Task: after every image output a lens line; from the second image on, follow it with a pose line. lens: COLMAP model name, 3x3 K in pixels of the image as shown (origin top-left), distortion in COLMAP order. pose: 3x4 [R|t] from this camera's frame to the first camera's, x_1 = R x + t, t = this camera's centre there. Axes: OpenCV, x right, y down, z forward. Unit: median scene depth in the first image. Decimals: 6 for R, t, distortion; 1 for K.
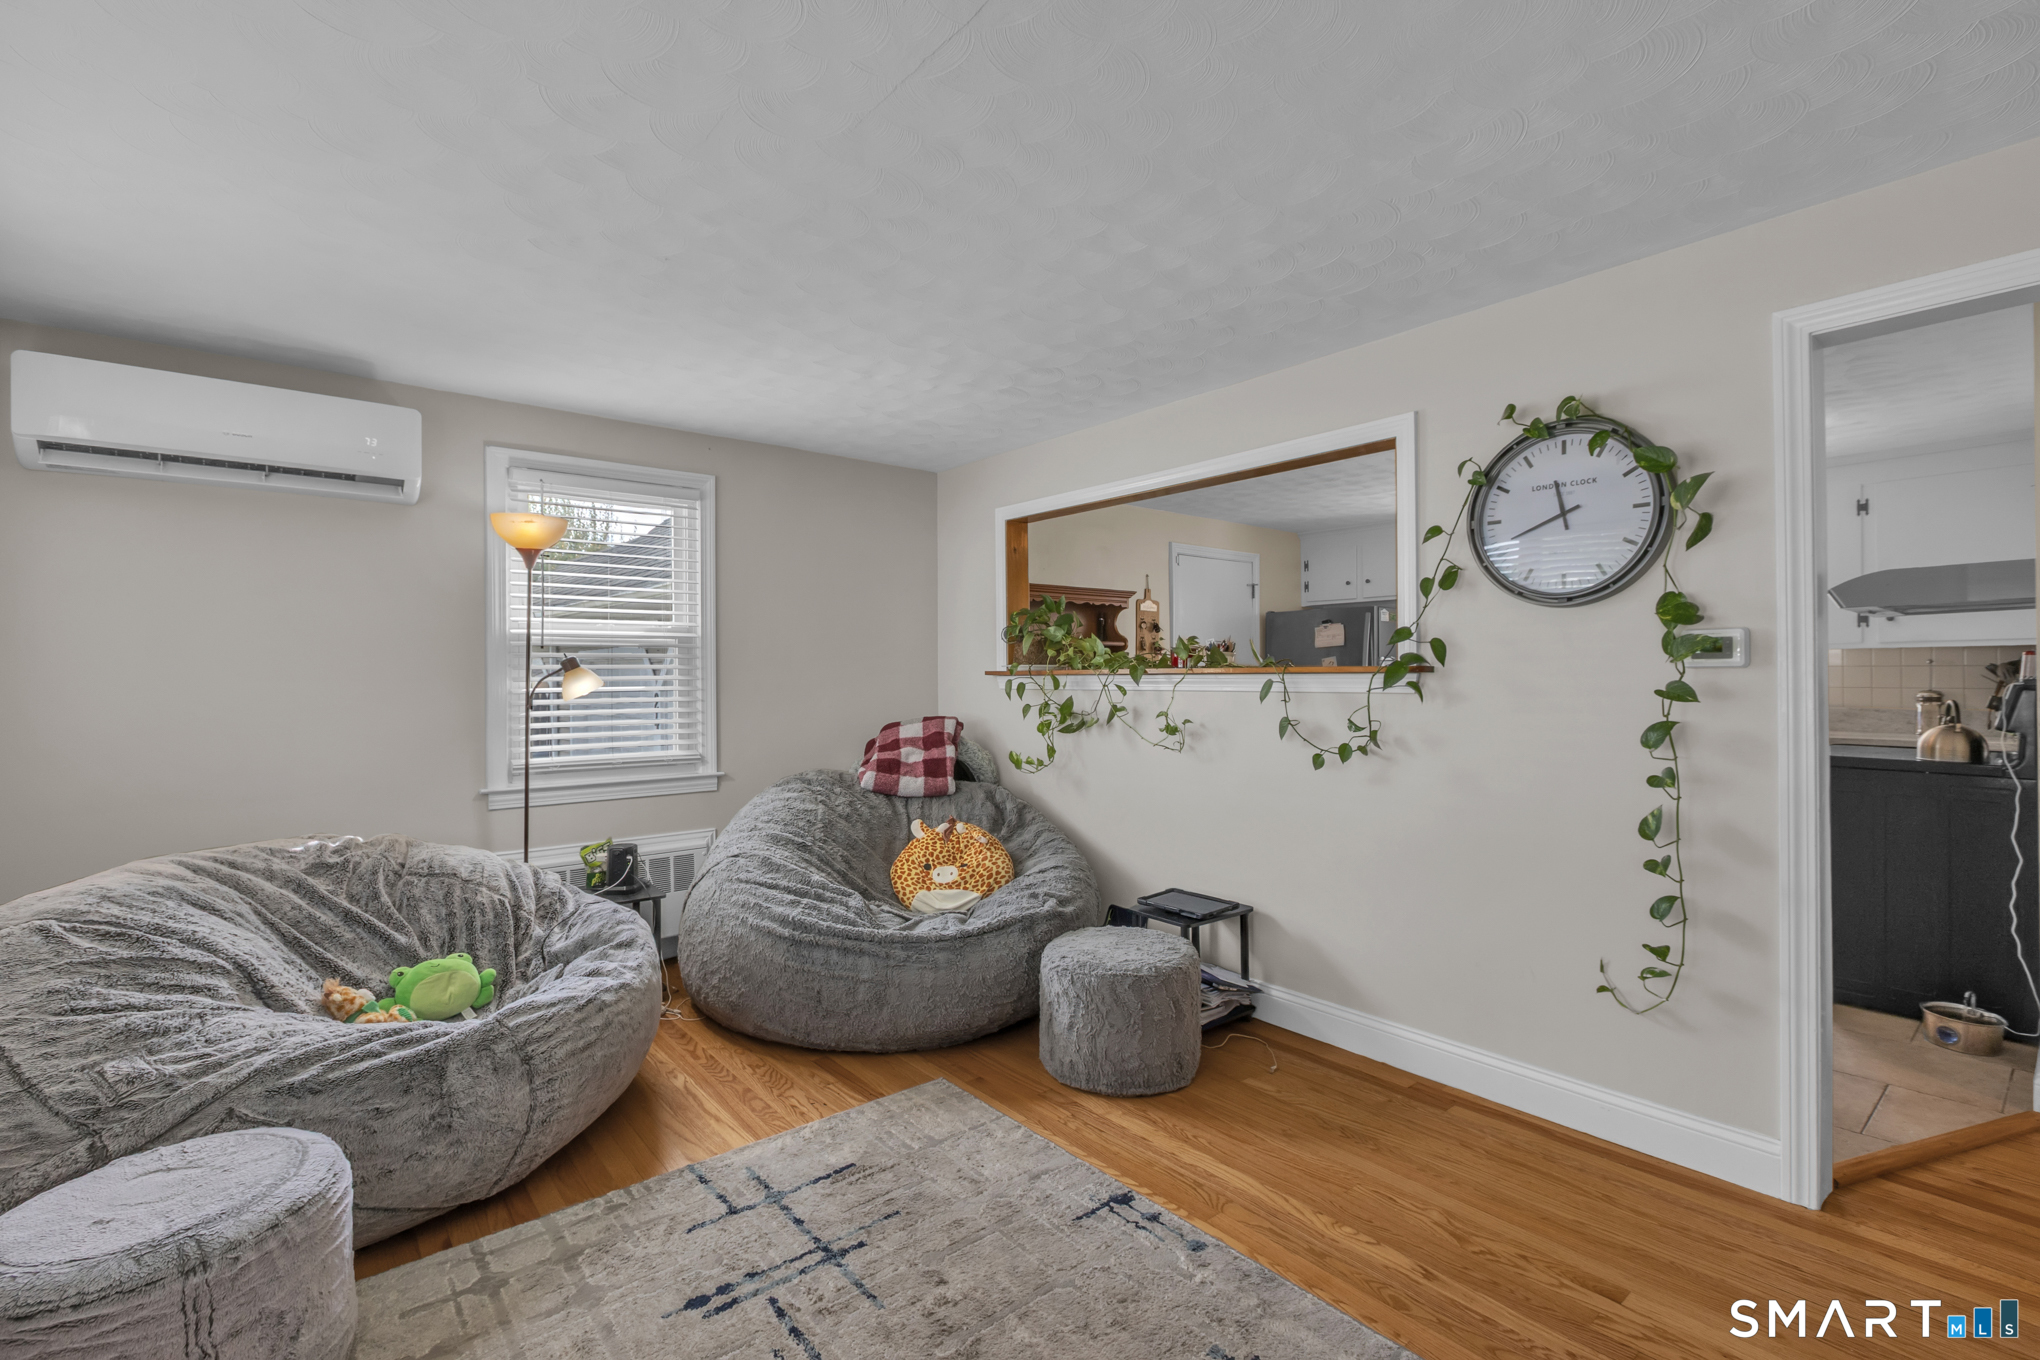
lens RADIAL K [[921.1, 0, 1013.7], [0, 921.1, 672.8], [0, 0, 1]] dist [-0.001543, -0.000311]
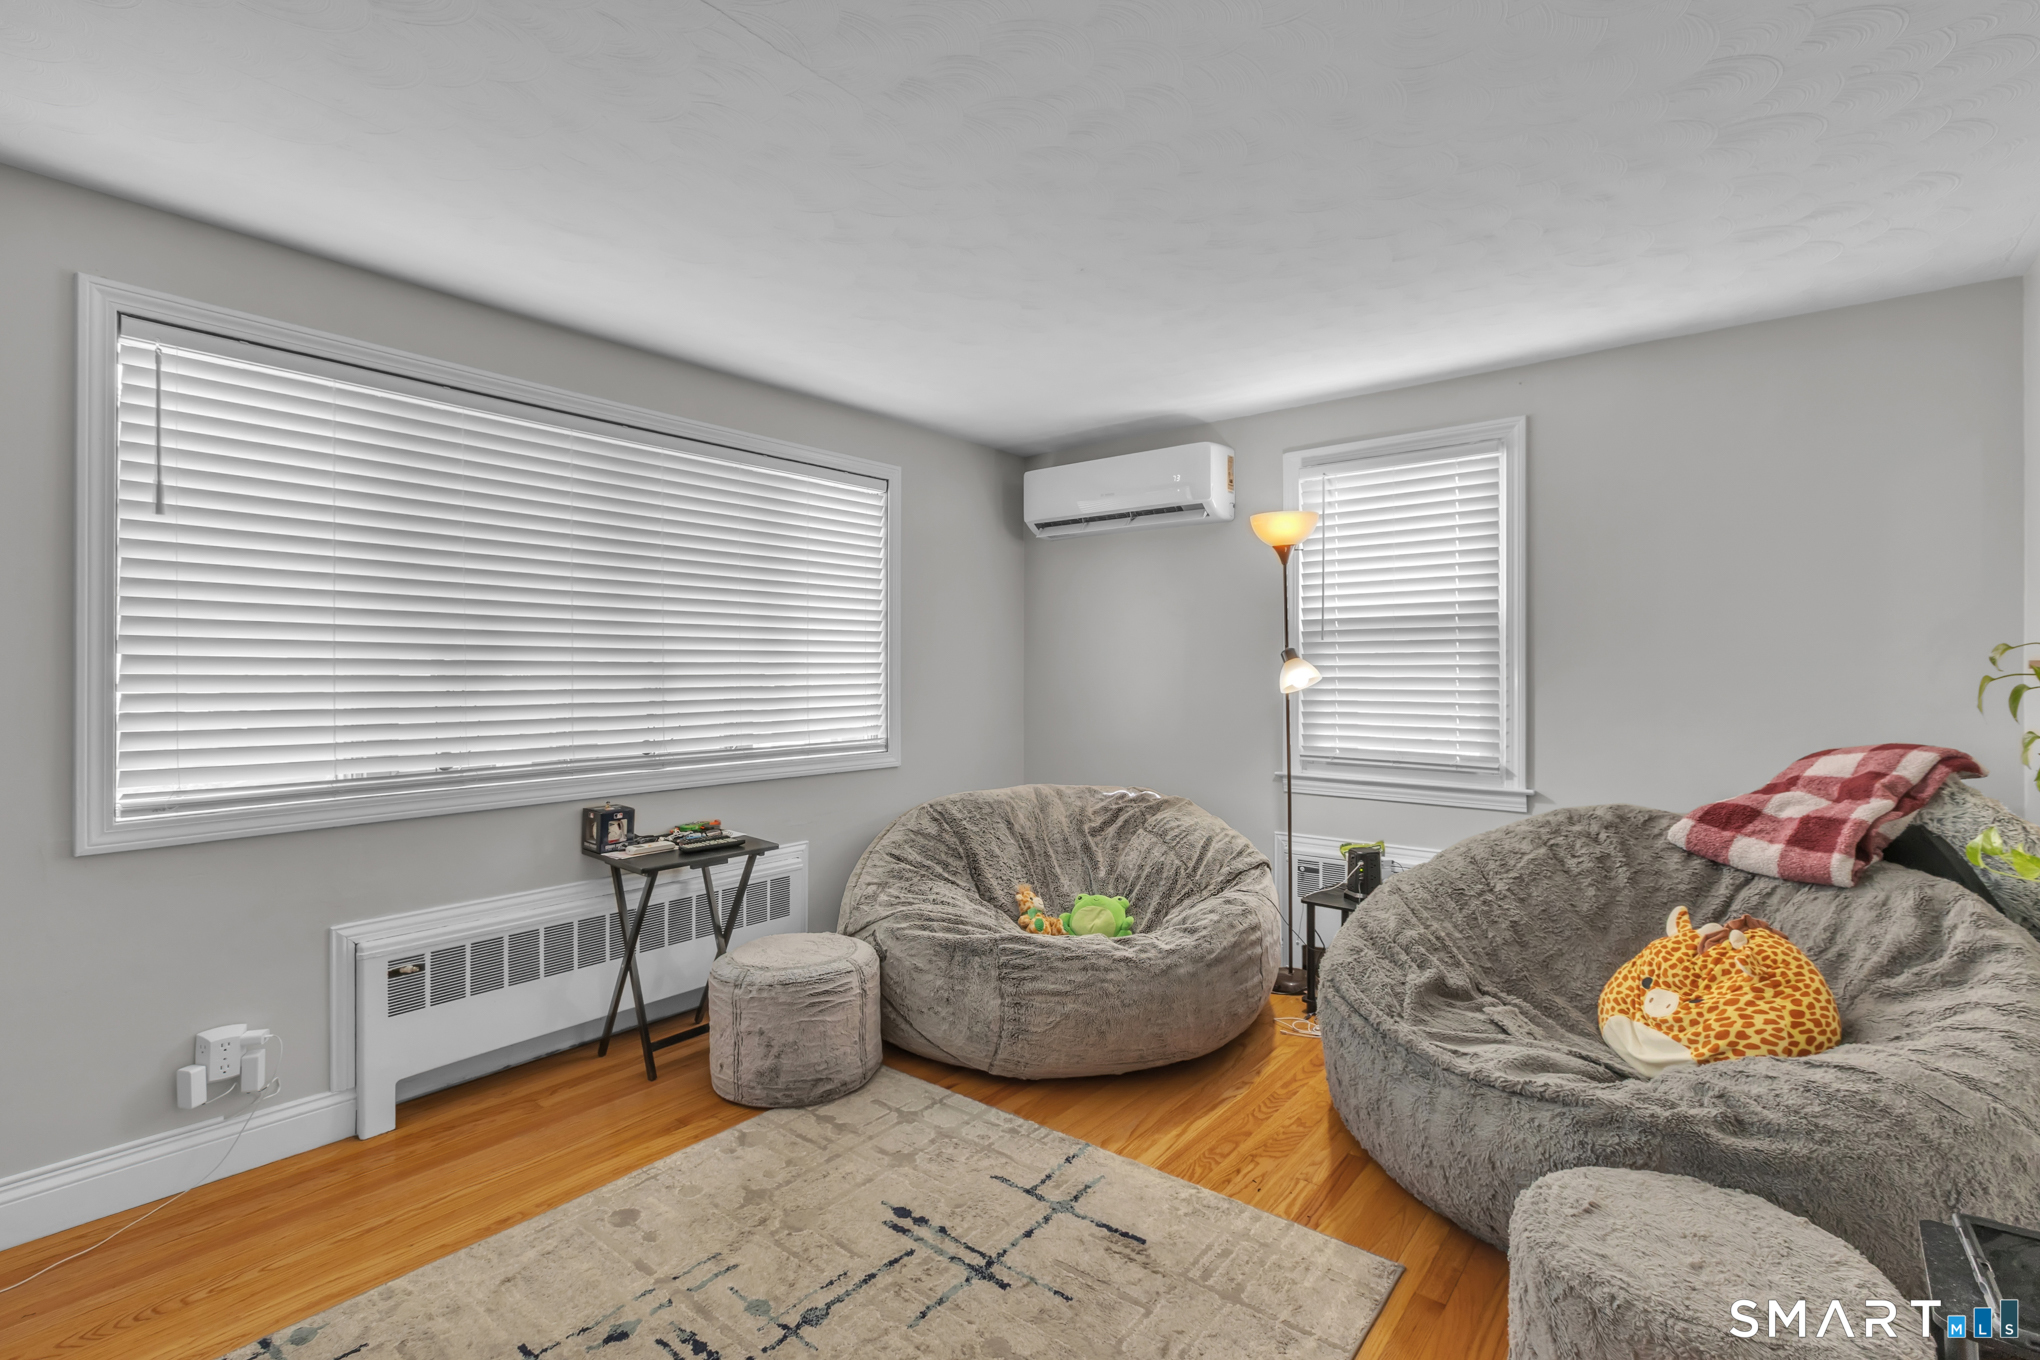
lens RADIAL K [[921.1, 0, 1013.6], [0, 921.1, 676.5], [0, 0, 1]] dist [-0.001543, -0.000311]
pose [[0.201794, 0.011434, -0.979361, 0.423525], [0.000348, 0.999931, 0.011746, 0.001391], [0.979428, -0.002712, 0.201776, 0.479673]]
